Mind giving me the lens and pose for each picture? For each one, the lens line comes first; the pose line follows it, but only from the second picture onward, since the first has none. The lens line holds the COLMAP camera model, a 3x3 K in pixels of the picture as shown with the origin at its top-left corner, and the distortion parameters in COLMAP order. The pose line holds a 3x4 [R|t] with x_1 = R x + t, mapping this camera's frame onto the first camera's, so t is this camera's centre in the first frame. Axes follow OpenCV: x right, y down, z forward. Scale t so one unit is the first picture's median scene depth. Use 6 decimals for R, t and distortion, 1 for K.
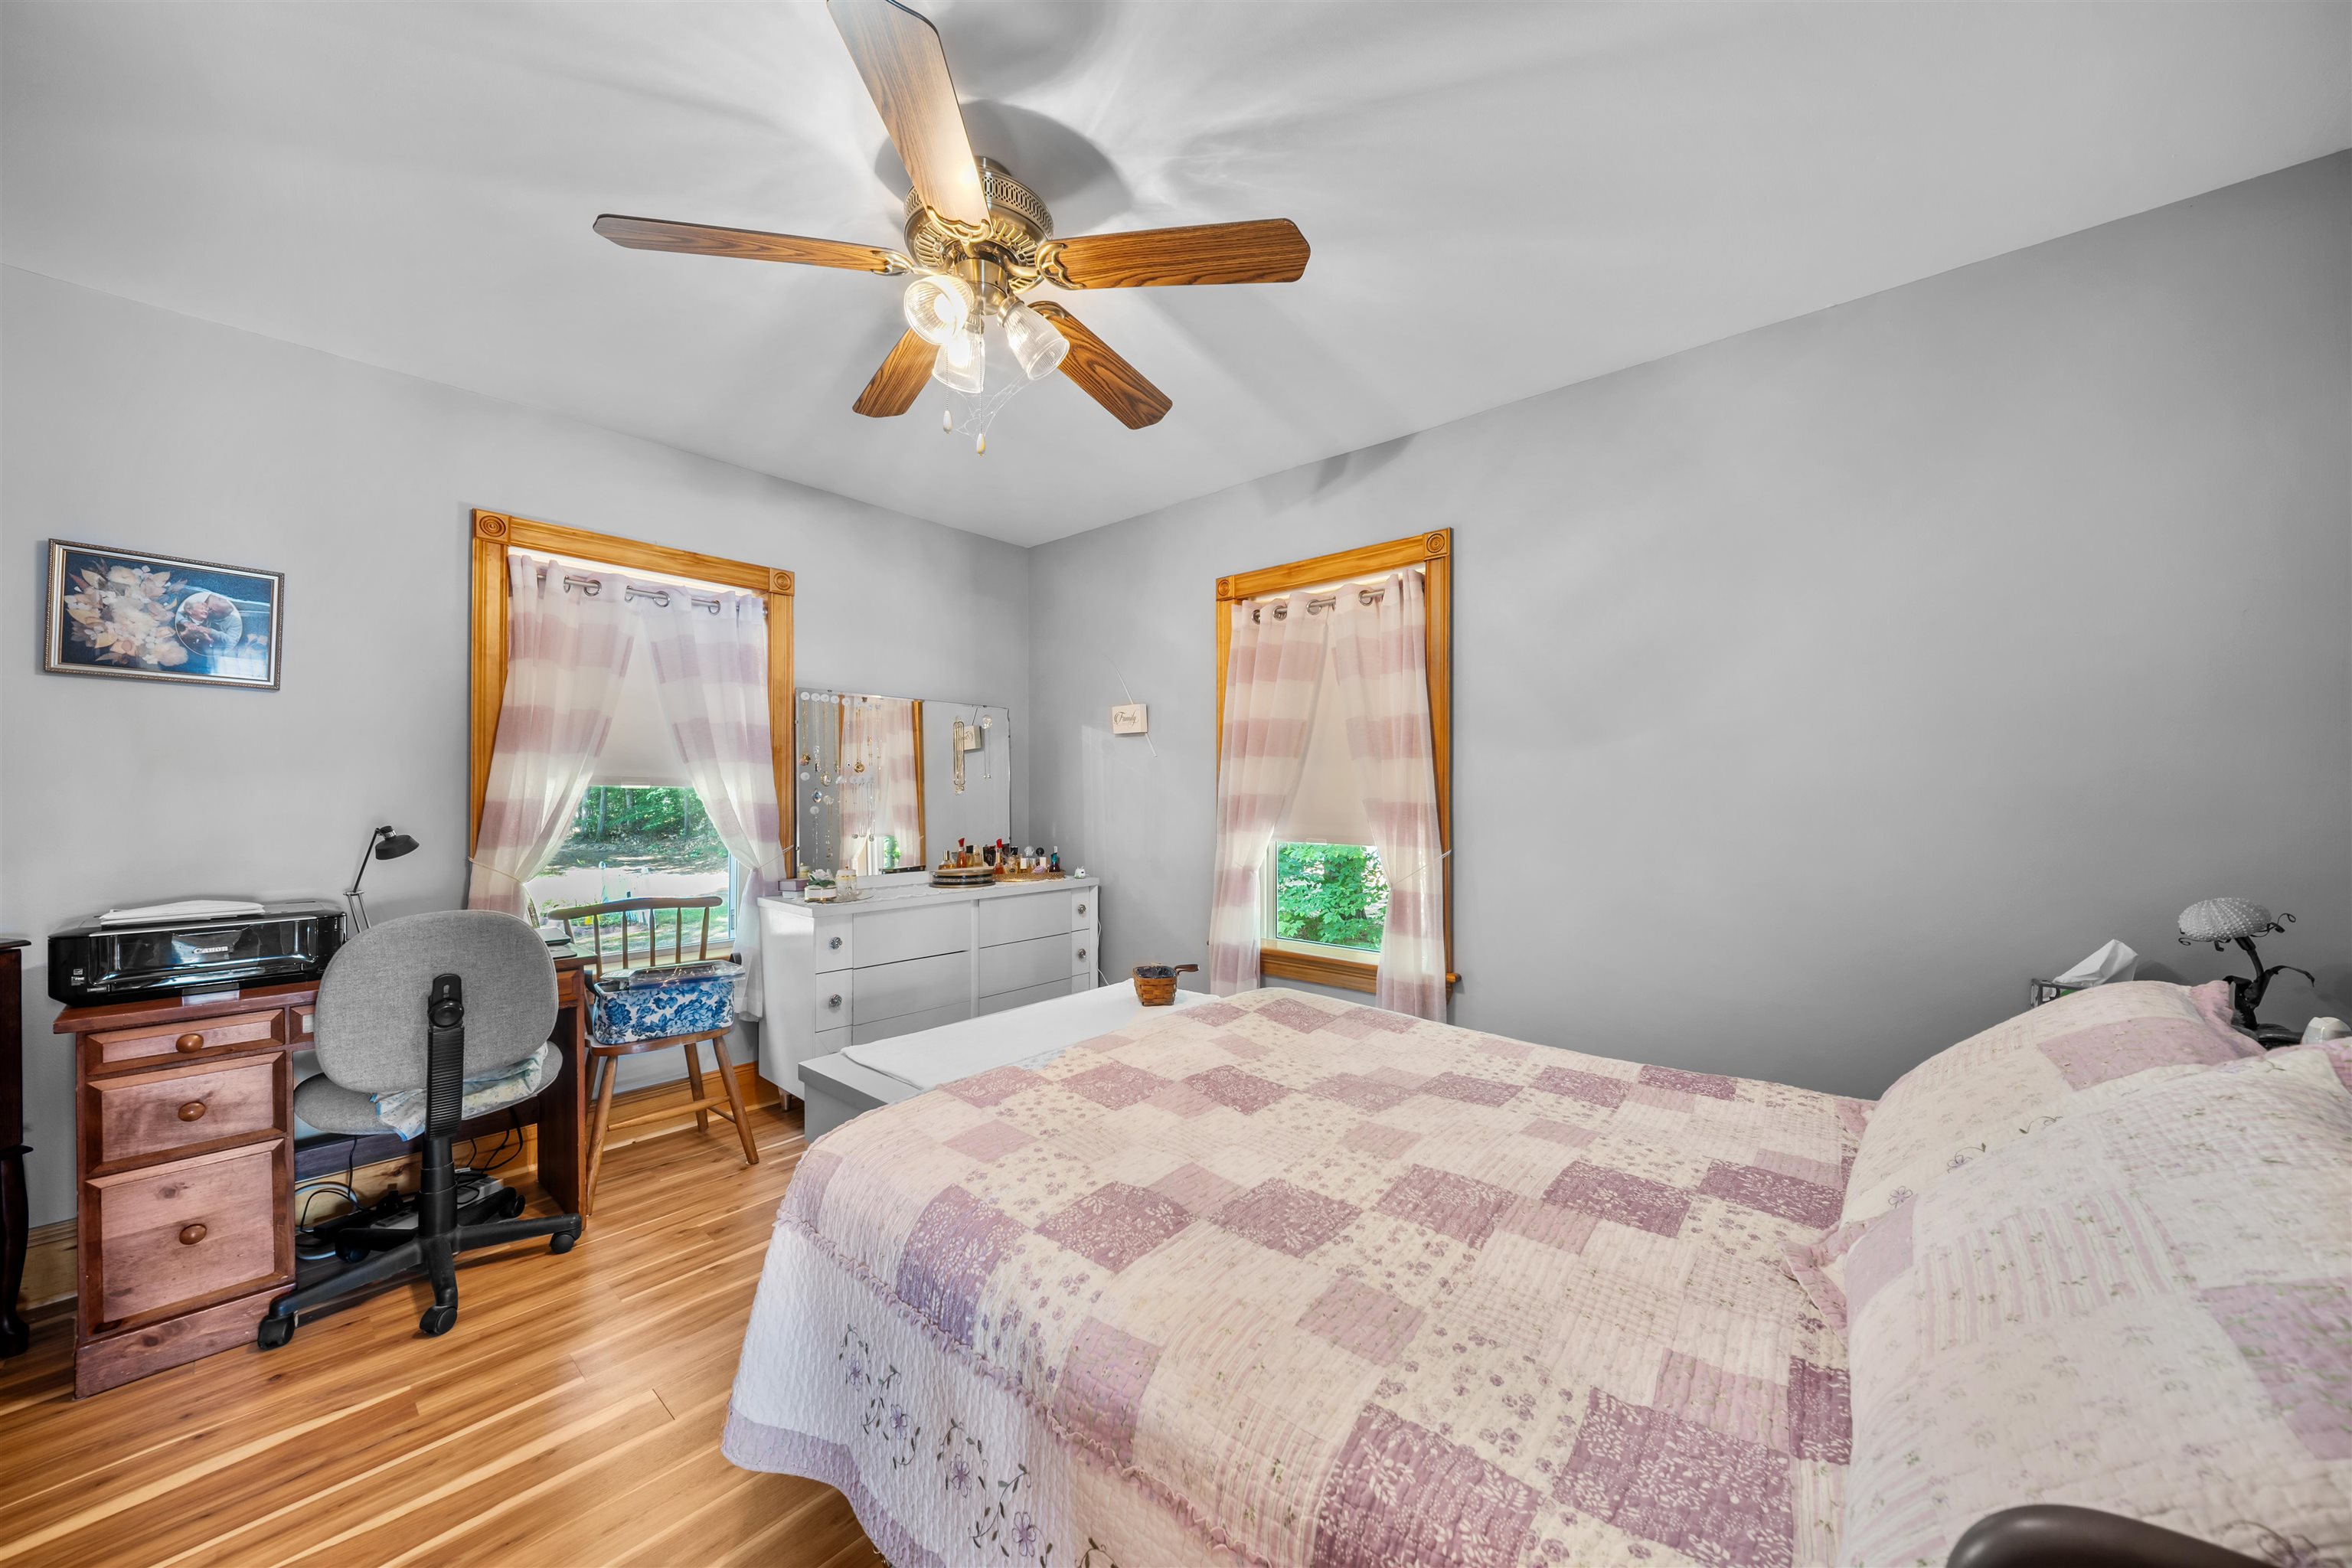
lens RADIAL K [[835.7, 0, 1168.9], [0, 835.7, 804.5], [0, 0, 1]] dist [0.002226, -0.004239]
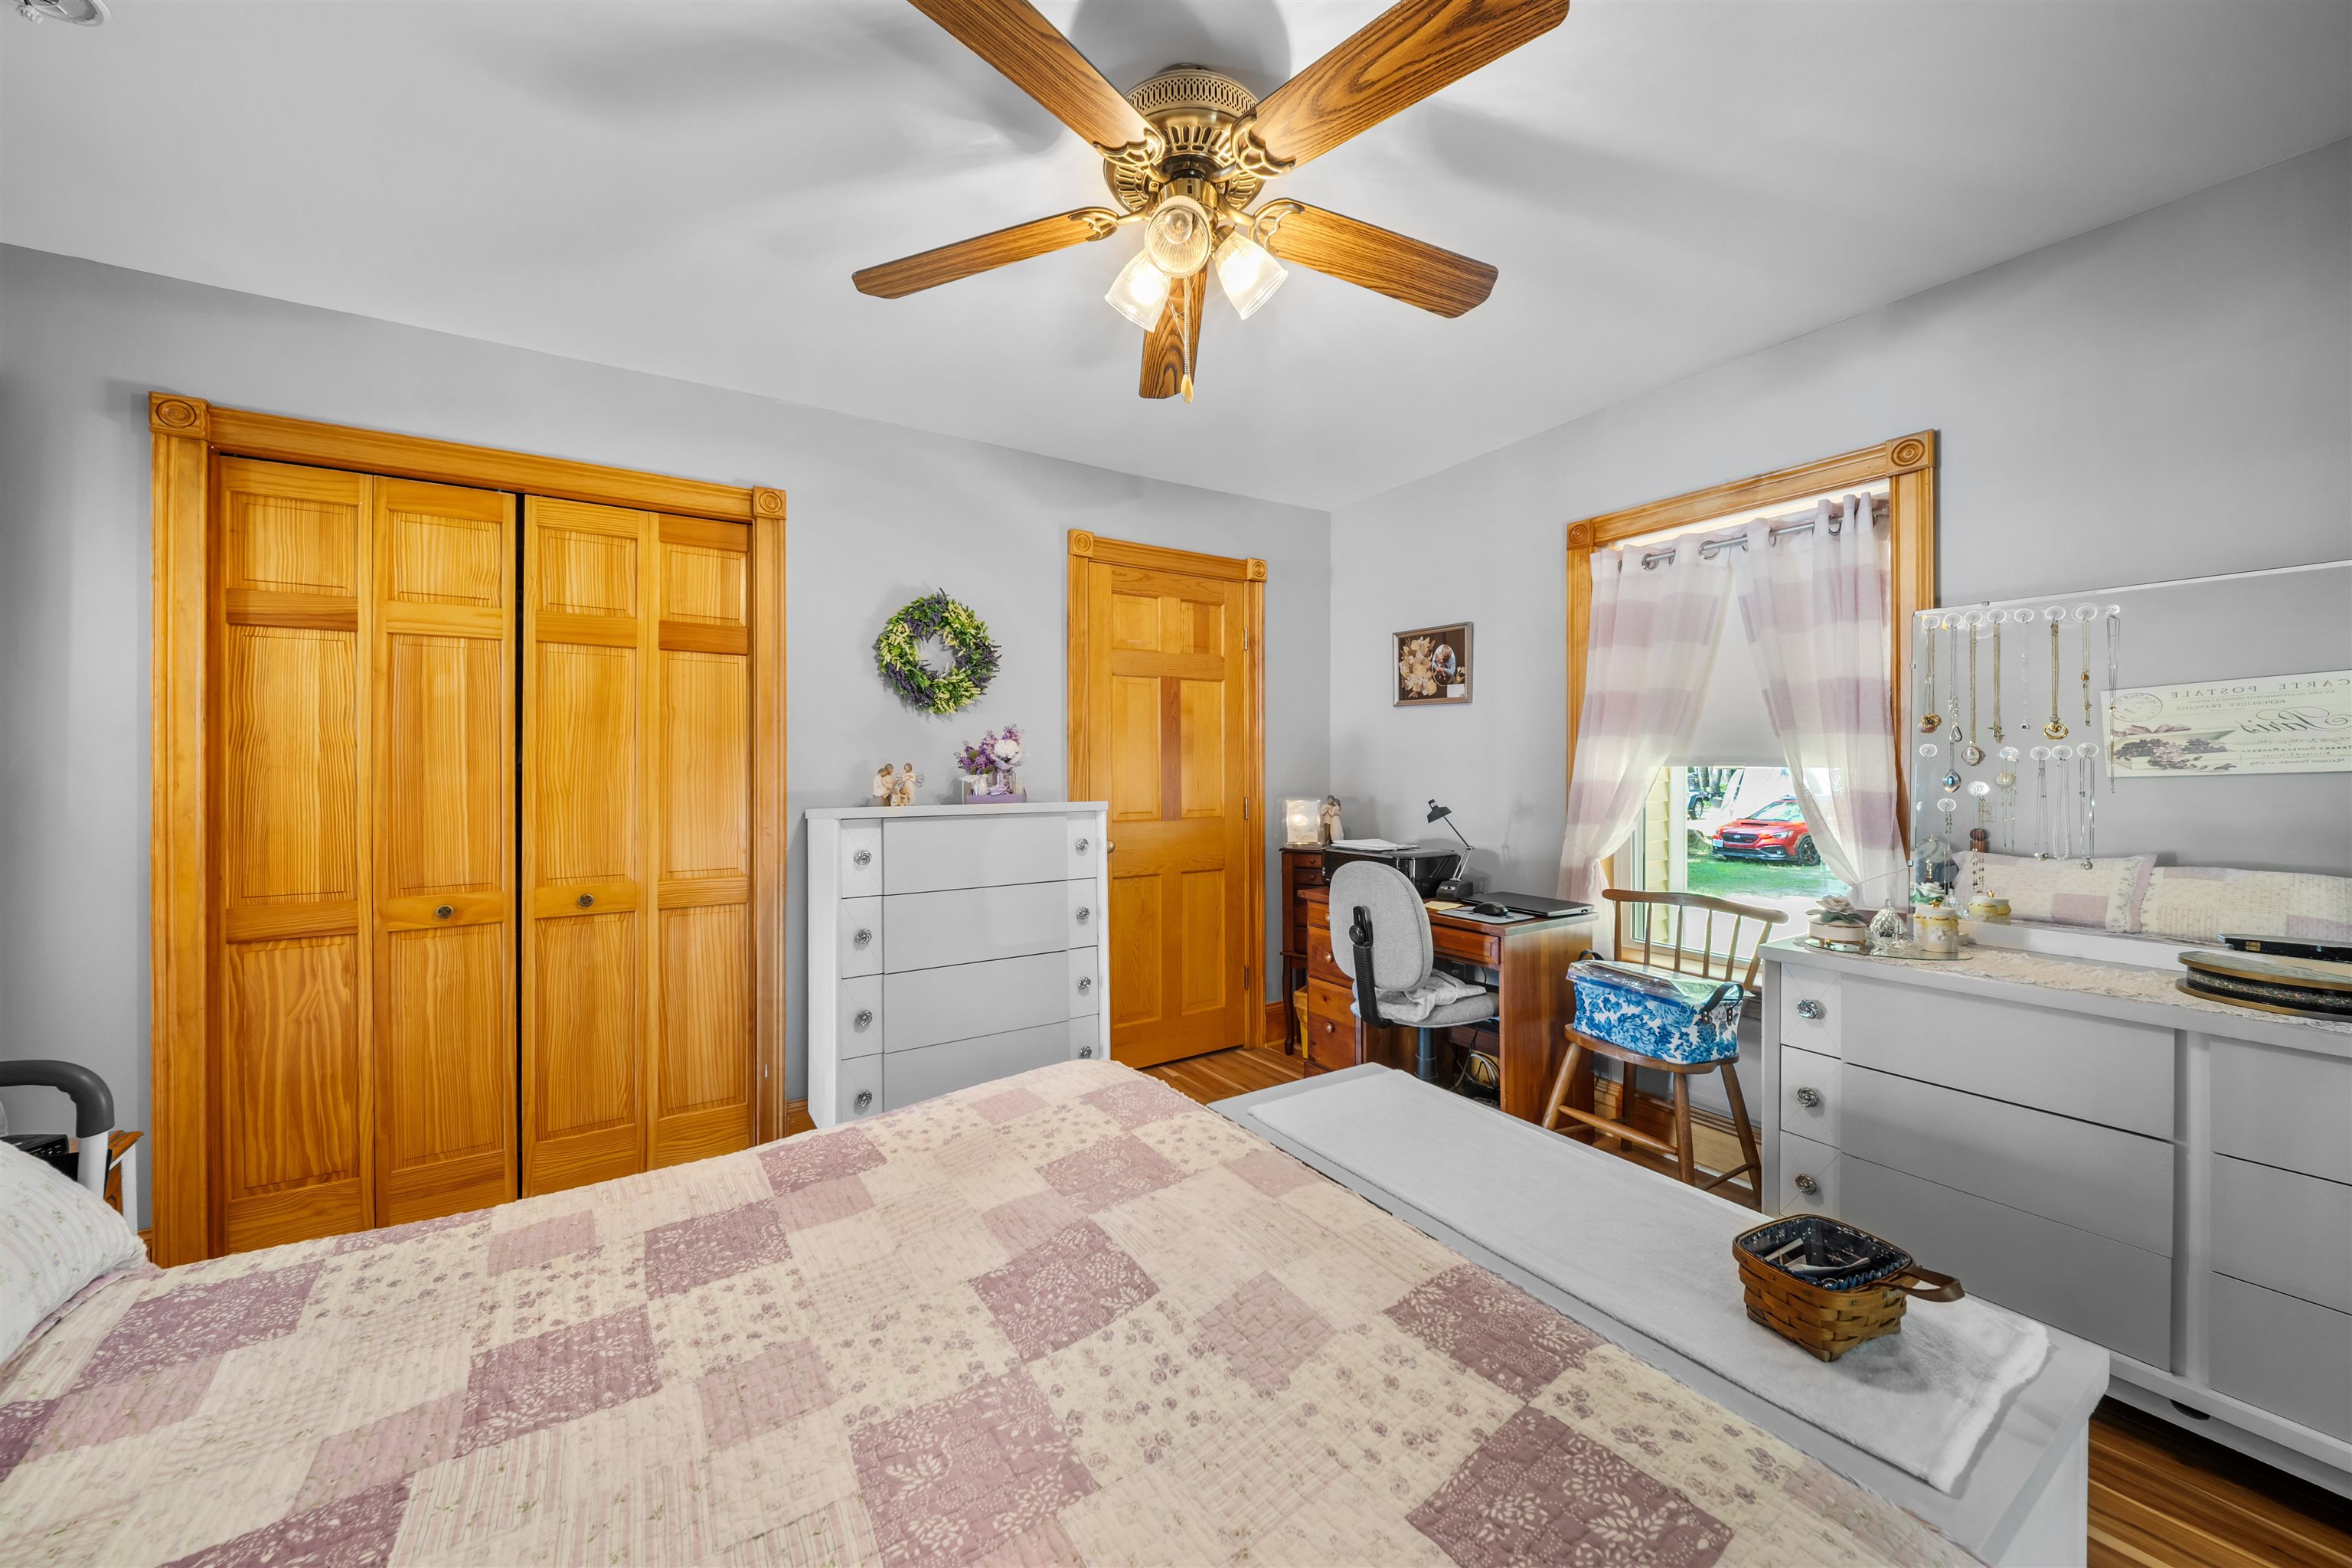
lens RADIAL K [[828.7, 0, 1176.0], [0, 828.7, 784.0], [0, 0, 1]] dist [0.000567, -0.001466]
pose [[-0.267343, 0.022806, -0.963332, 0.663478], [-0.008888, 0.999619, 0.026132, -0.043348], [0.963560, 0.015548, -0.267038, 1.296994]]
